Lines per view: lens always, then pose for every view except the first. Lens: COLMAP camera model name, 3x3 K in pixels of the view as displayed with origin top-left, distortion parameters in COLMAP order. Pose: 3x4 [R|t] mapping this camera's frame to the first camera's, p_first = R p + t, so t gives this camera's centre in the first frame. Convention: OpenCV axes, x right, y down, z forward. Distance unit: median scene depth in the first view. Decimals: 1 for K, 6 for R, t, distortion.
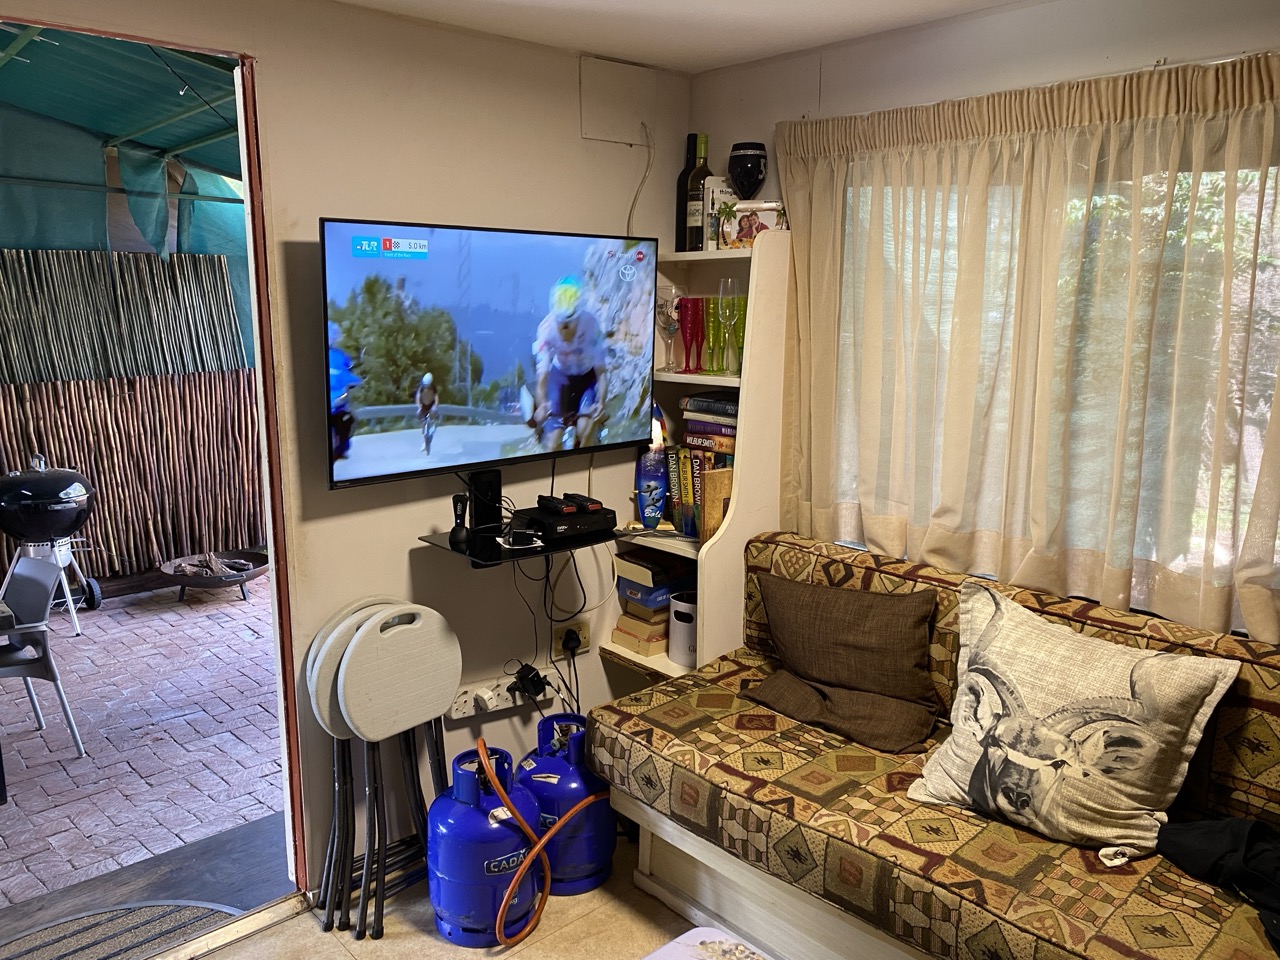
lens RADIAL K [[964.1, 0, 637.7], [0, 964.1, 480.7], [0, 0, 1]] dist [-0.004646, -0.009420]
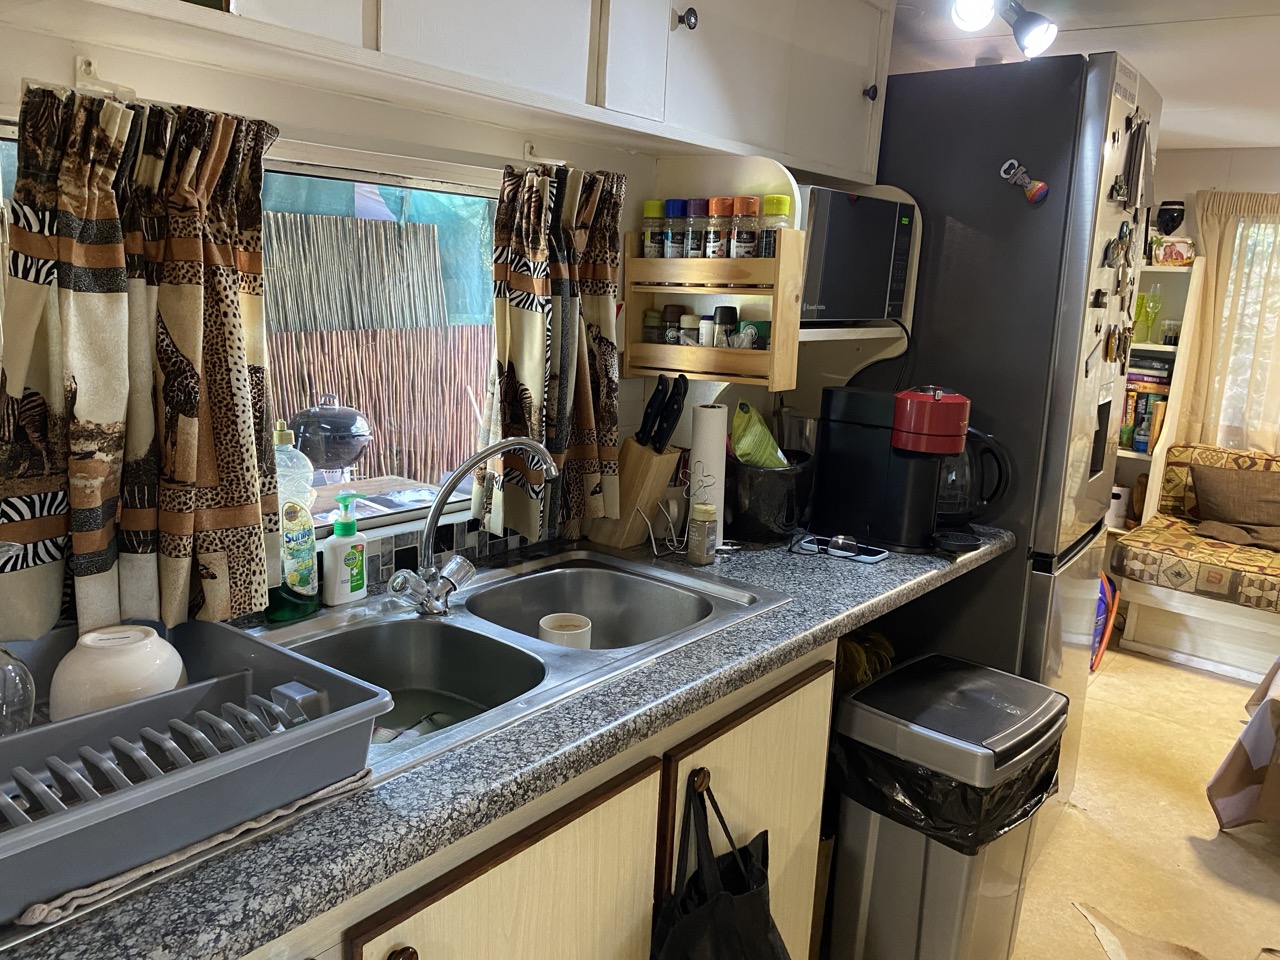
lens RADIAL K [[964.1, 0, 643.2], [0, 964.1, 479.8], [0, 0, 1]] dist [-0.004646, -0.009420]
pose [[0.990861, 0.013799, 0.134177, -1.052068], [-0.017793, 0.999432, 0.028612, 0.093982], [-0.133706, -0.030738, 0.990544, -0.530859]]
